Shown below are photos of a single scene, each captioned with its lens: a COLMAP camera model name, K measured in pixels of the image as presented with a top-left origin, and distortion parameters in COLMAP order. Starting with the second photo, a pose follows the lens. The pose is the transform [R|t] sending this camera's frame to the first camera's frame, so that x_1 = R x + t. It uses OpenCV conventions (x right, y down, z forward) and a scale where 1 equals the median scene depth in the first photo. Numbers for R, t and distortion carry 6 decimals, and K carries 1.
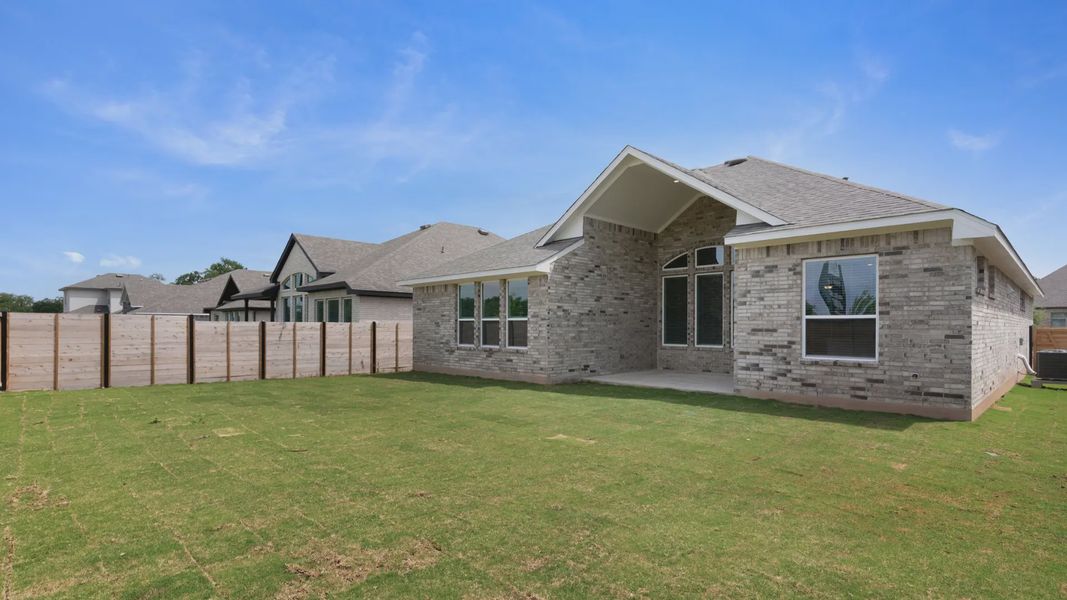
lens RADIAL K [[526.2, 0, 533.5], [0, 526.2, 300.0], [0, 0, 1]] dist [0.000334, -0.000074]
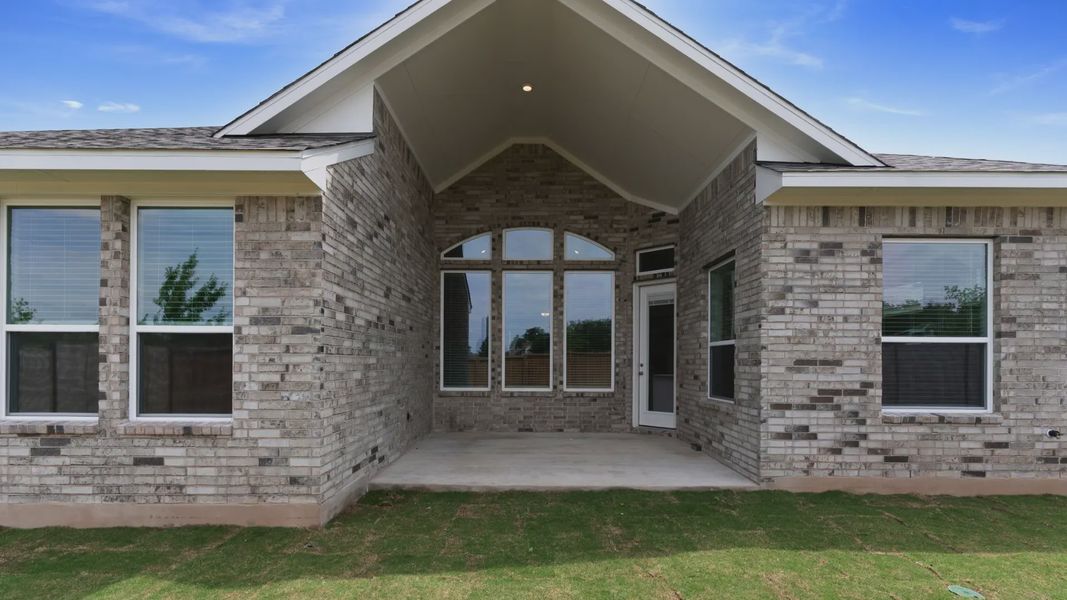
lens RADIAL K [[521.0, 0, 532.0], [0, 521.0, 355.3], [0, 0, 1]] dist [0.002944, 0.000473]
pose [[0.701112, 0.010577, 0.712973, -0.143142], [-0.039120, 0.998955, 0.023650, 0.049225], [-0.711977, -0.044473, 0.700793, 0.841806]]
